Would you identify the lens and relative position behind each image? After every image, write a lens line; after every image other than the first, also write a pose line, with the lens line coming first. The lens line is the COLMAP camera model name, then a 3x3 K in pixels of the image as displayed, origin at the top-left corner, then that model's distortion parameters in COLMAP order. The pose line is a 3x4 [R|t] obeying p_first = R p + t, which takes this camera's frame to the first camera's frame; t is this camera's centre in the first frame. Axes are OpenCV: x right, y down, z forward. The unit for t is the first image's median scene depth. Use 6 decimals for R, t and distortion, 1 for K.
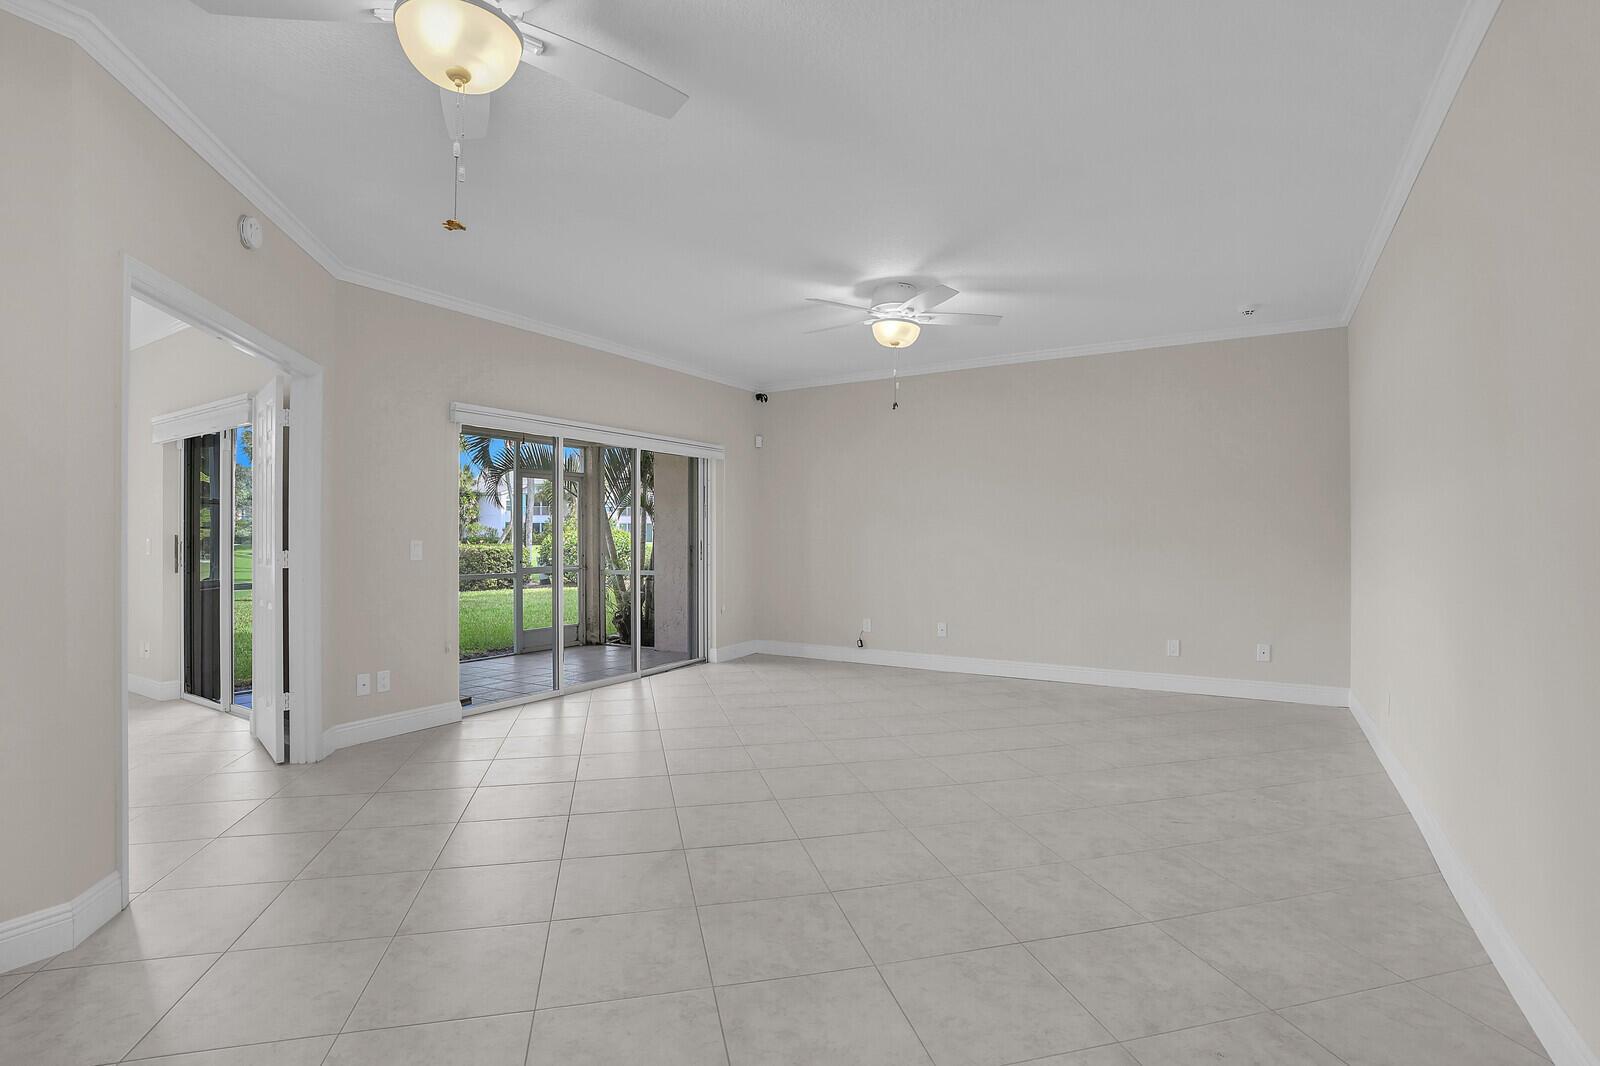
lens RADIAL K [[751.7, 0, 801.2], [0, 751.7, 528.1], [0, 0, 1]] dist [-0.072653, 0.026177]
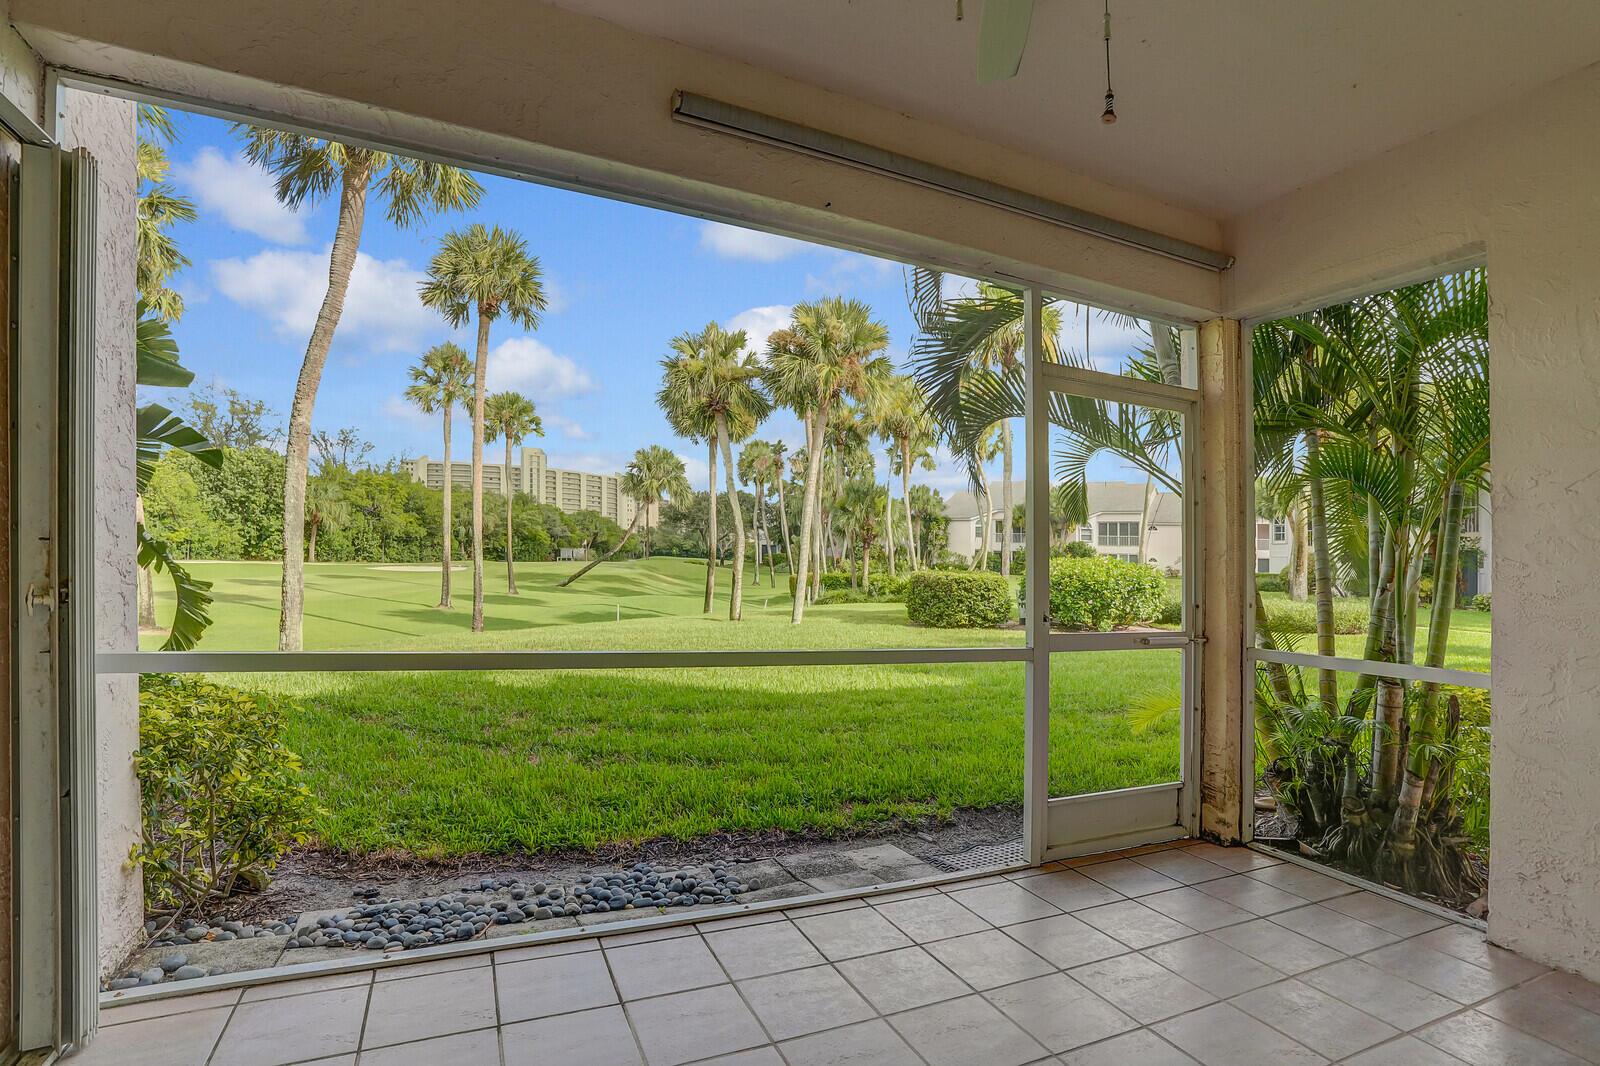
lens RADIAL K [[770.6, 0, 801.4], [0, 770.6, 527.7], [0, 0, 1]] dist [-0.073555, 0.028037]
pose [[0.825533, 0.003906, -0.564340, -0.306051], [-0.026369, 0.999151, -0.031658, 0.017422], [0.563738, 0.041016, 0.824935, 0.710852]]
